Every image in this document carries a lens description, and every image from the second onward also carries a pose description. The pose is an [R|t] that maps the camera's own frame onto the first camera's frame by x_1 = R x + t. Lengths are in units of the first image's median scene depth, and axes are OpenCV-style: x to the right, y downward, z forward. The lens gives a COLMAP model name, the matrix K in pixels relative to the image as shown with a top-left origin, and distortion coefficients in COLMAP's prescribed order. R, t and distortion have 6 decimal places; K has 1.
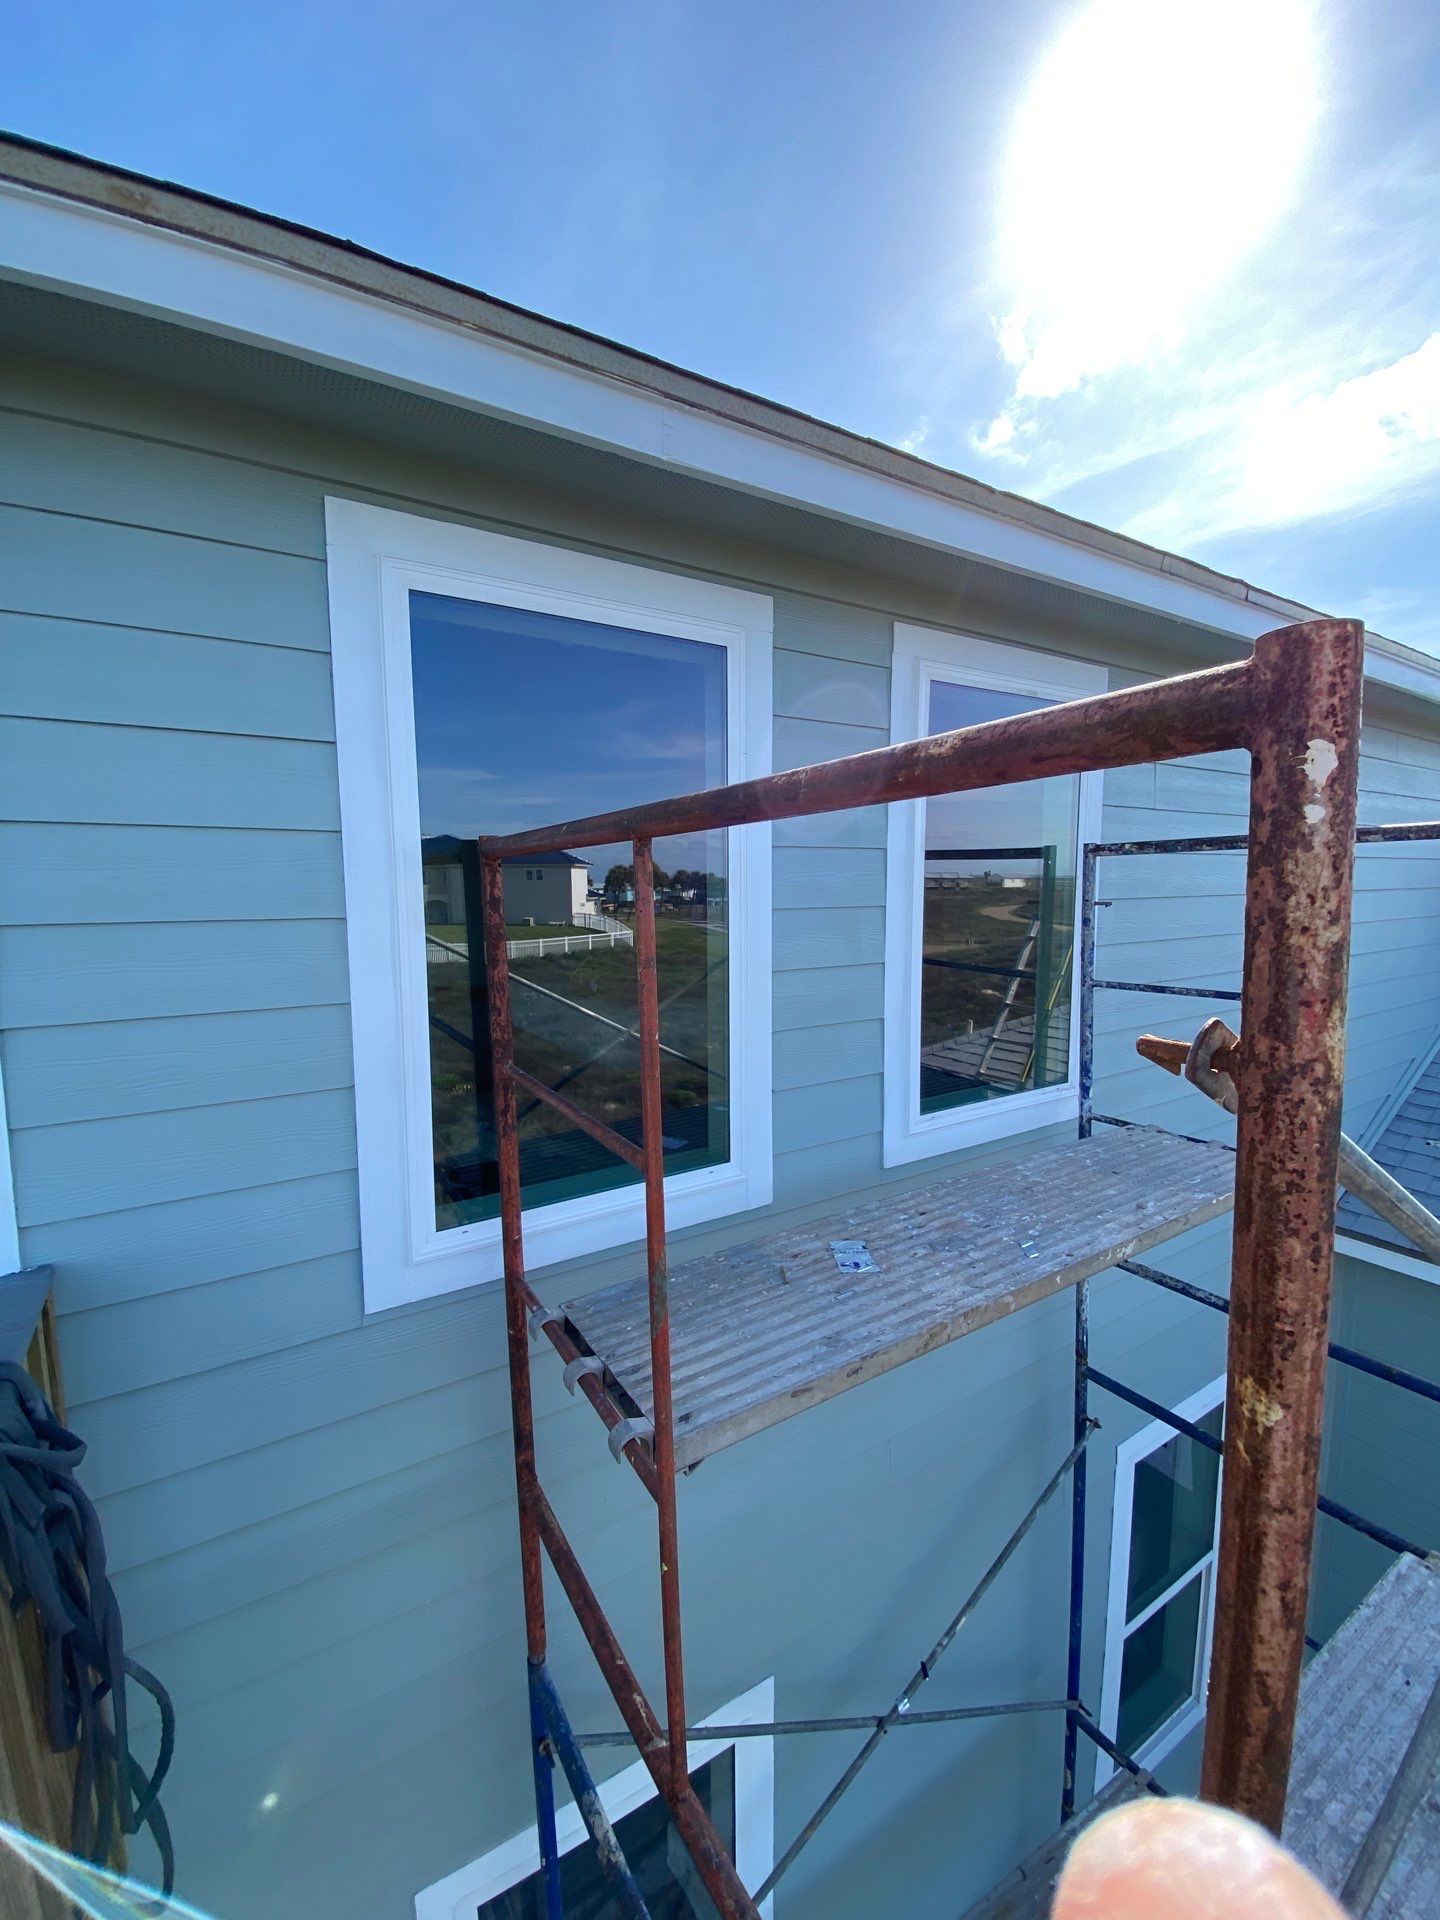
lens RADIAL K [[778.9, 0, 721.0], [0, 778.9, 959.8], [0, 0, 1]] dist [0.008679, -0.013653]
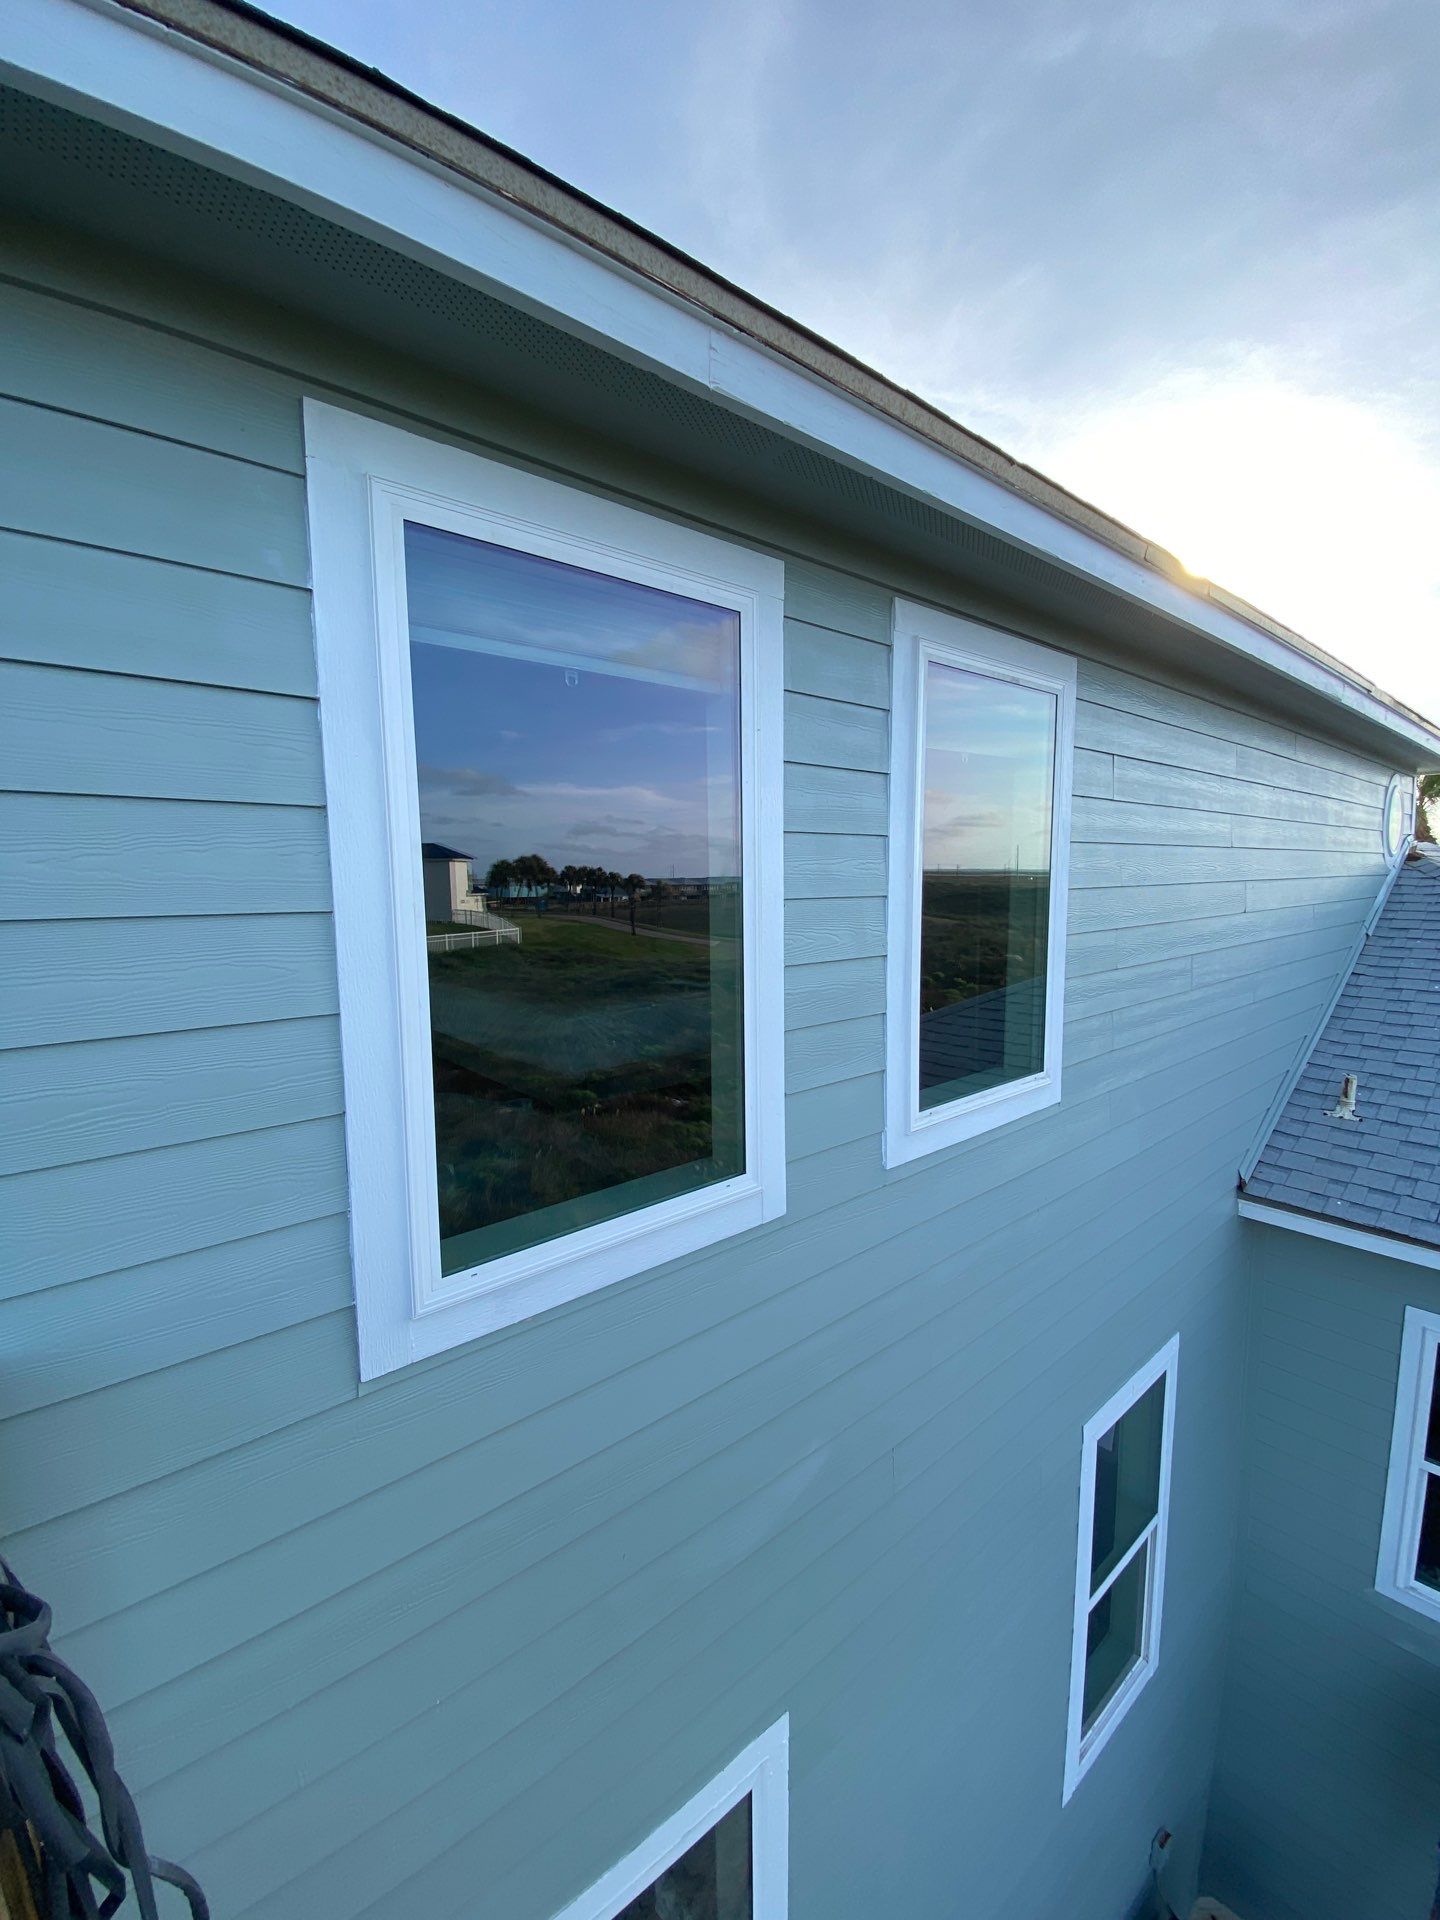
lens RADIAL K [[778.9, 0, 717.7], [0, 778.9, 960.6], [0, 0, 1]] dist [0.008679, -0.013653]
pose [[0.990420, -0.018414, 0.136852, -0.136697], [0.017442, 0.999813, 0.008301, -0.001241], [-0.136979, -0.005835, 0.990557, 0.084495]]
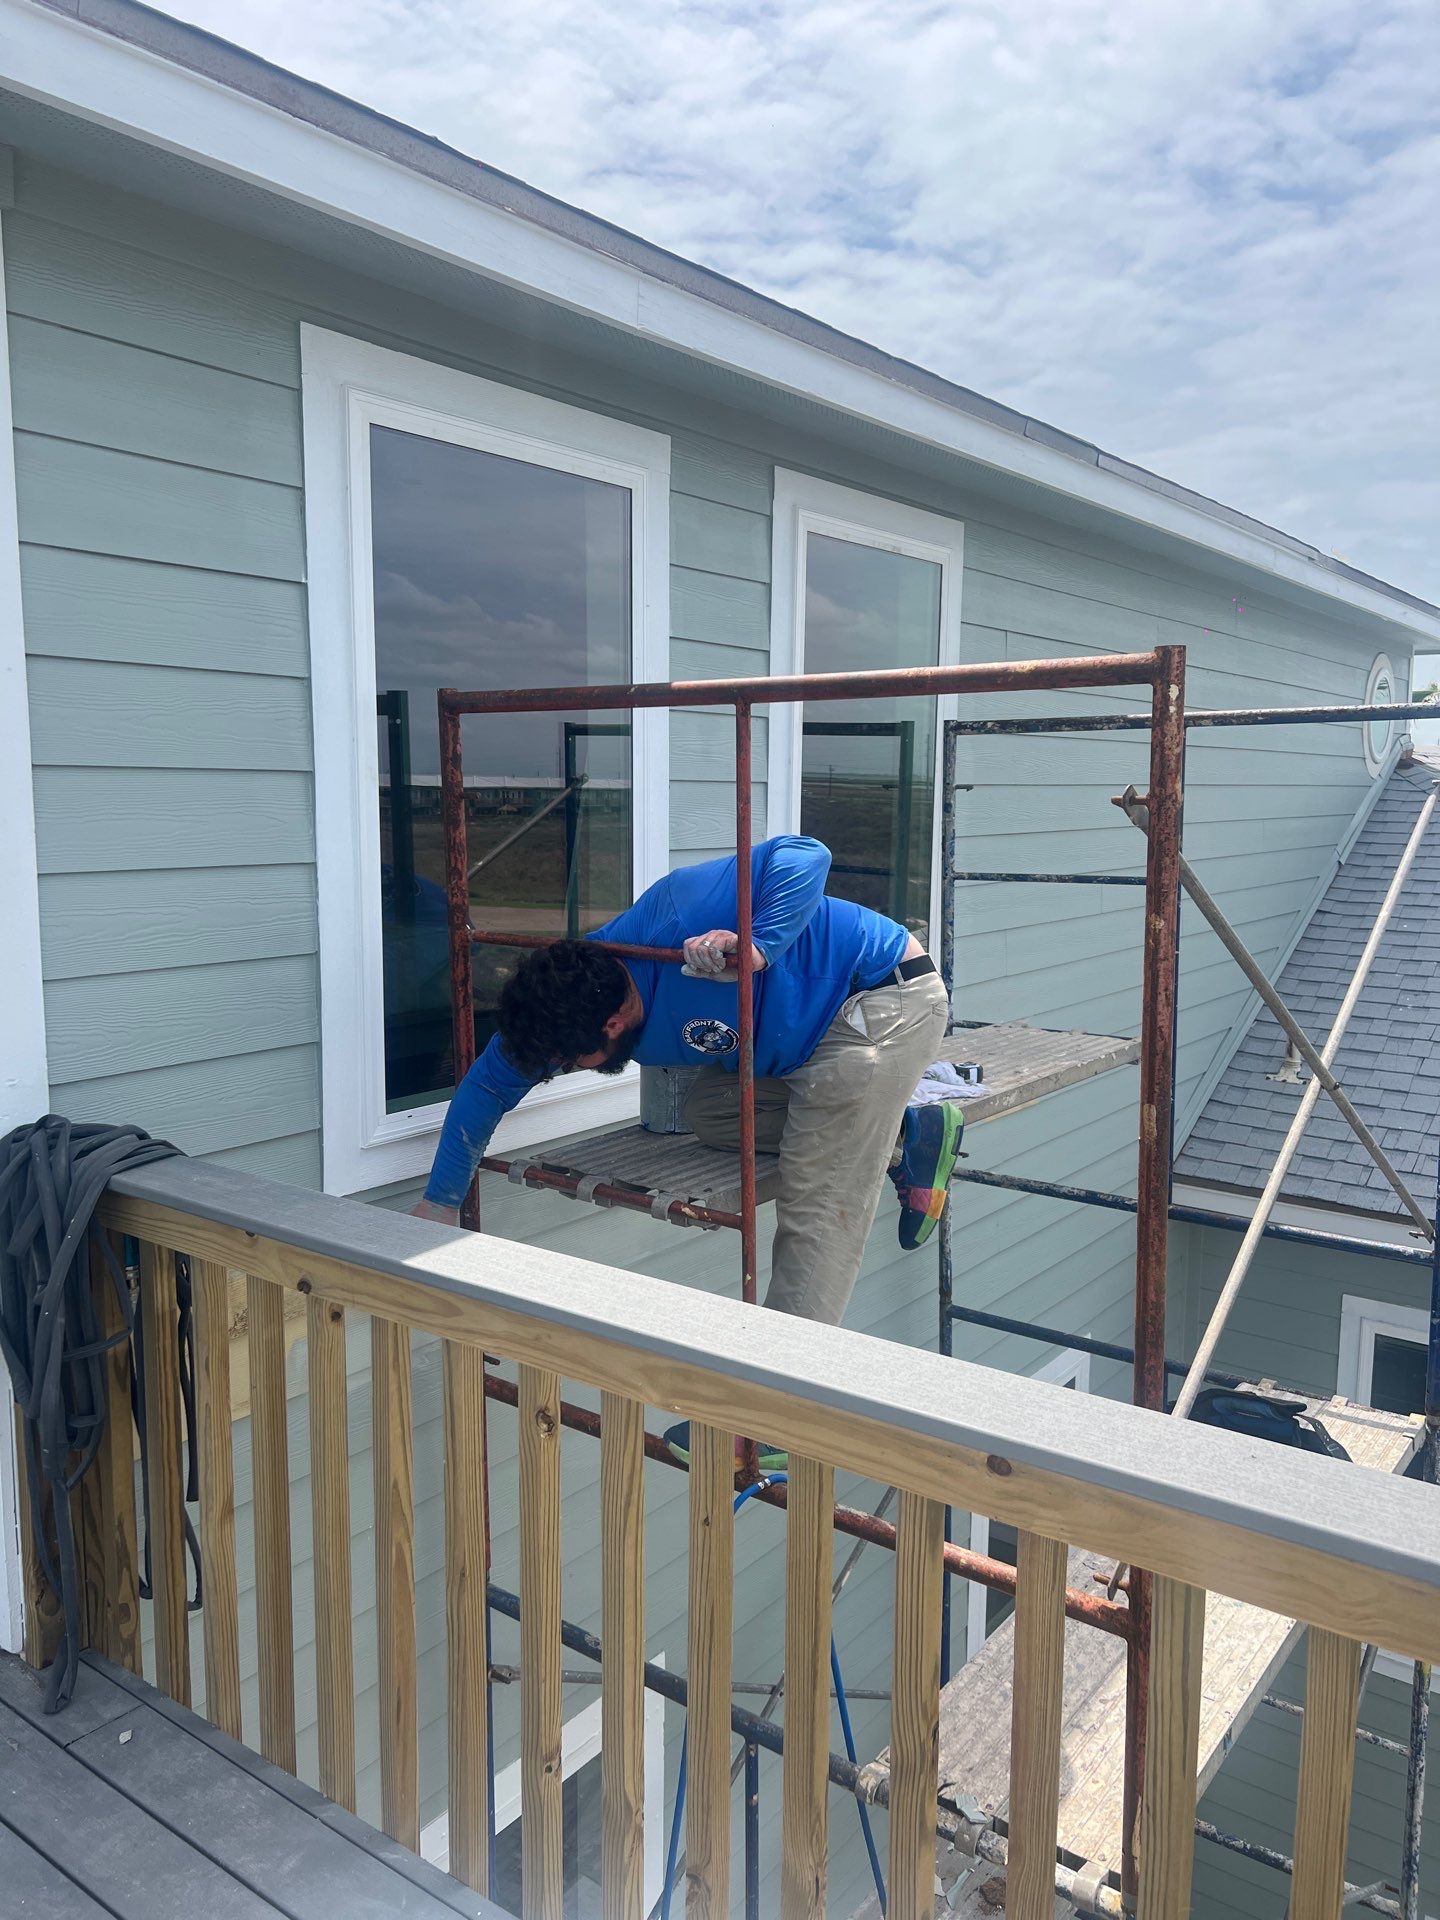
lens RADIAL K [[1452.9, 0, 722.3], [0, 1452.9, 970.6], [0, 0, 1]] dist [0.024722, -0.011795]
pose [[0.933560, -0.027955, 0.357329, -0.473405], [0.017096, 0.999292, 0.033512, 0.098121], [-0.358013, -0.025176, 0.933377, -0.596916]]
